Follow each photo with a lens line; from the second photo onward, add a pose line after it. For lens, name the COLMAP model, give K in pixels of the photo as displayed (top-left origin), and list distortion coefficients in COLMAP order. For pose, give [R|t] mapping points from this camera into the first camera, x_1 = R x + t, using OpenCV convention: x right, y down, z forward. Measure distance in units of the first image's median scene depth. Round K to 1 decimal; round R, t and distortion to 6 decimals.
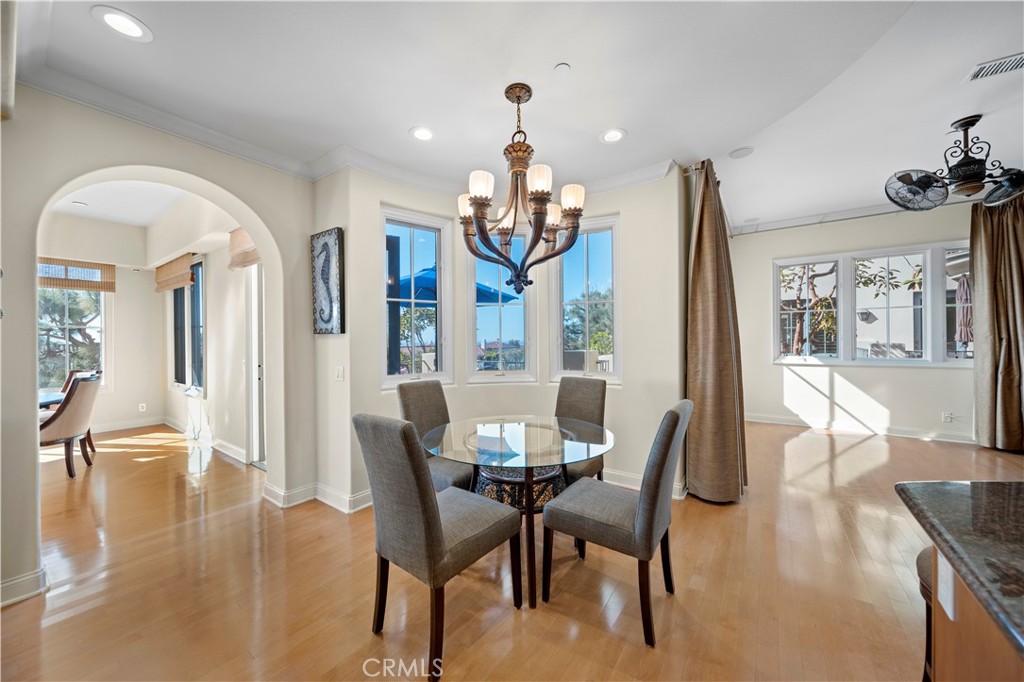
lens RADIAL K [[369.5, 0, 511.3], [0, 369.5, 344.2], [0, 0, 1]] dist [0.000212, -0.000361]
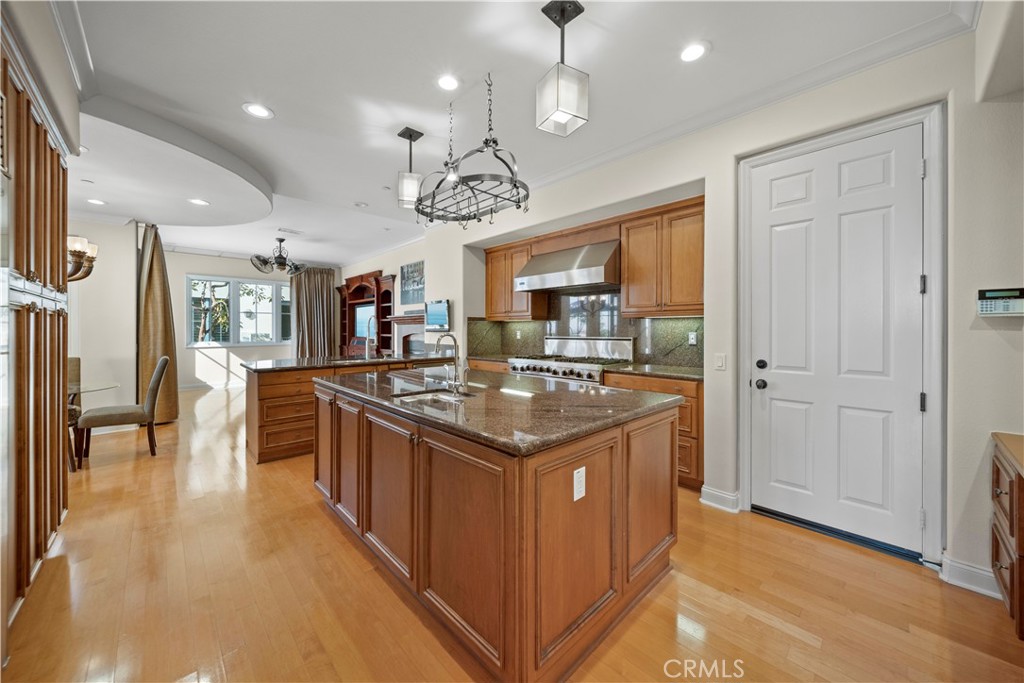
lens RADIAL K [[369.5, 0, 515.8], [0, 369.5, 340.6], [0, 0, 1]] dist [0.000212, -0.000361]
pose [[0.190656, -0.018356, 0.981485, -0.473873], [0.004809, 0.999831, 0.017765, 0.007442], [-0.981645, 0.001333, 0.190712, -0.542200]]
